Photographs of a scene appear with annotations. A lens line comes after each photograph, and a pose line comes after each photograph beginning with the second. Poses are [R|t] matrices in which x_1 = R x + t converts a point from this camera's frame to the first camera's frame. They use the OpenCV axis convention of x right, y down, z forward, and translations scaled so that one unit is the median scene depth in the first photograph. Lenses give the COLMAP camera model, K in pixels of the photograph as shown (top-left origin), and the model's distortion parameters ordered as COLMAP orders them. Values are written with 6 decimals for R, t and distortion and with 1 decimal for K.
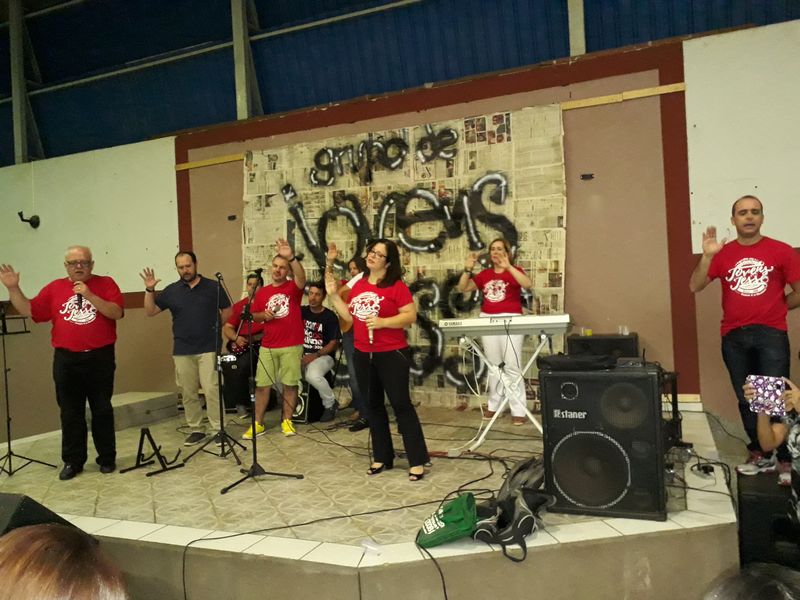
lens RADIAL K [[629.5, 0, 400.0], [0, 629.5, 300.0], [0, 0, 1]] dist [0.110494, -0.265039]
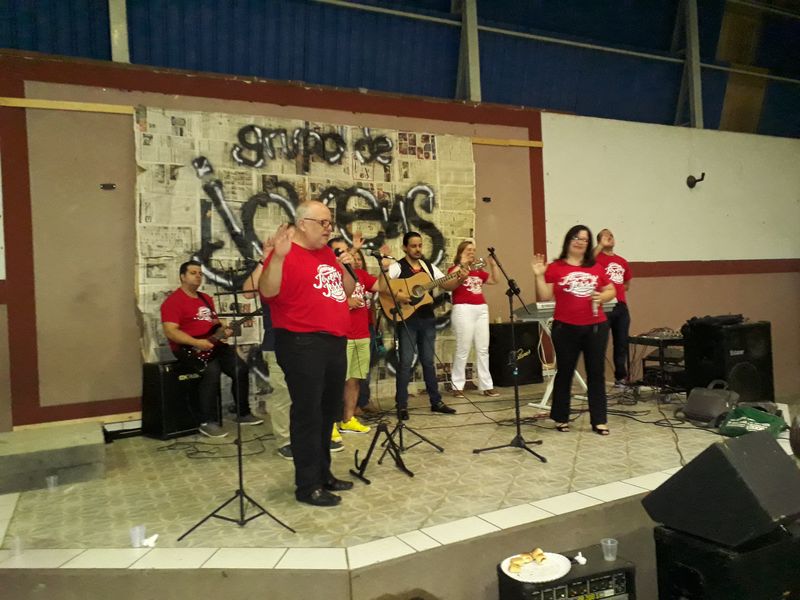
lens RADIAL K [[629.5, 0, 400.0], [0, 629.5, 300.0], [0, 0, 1]] dist [0.110494, -0.265039]
pose [[0.661113, 0.016178, 0.750112, -0.685694], [0.010267, 0.999479, -0.030606, 0.038405], [-0.750216, 0.027935, 0.660602, 0.272418]]
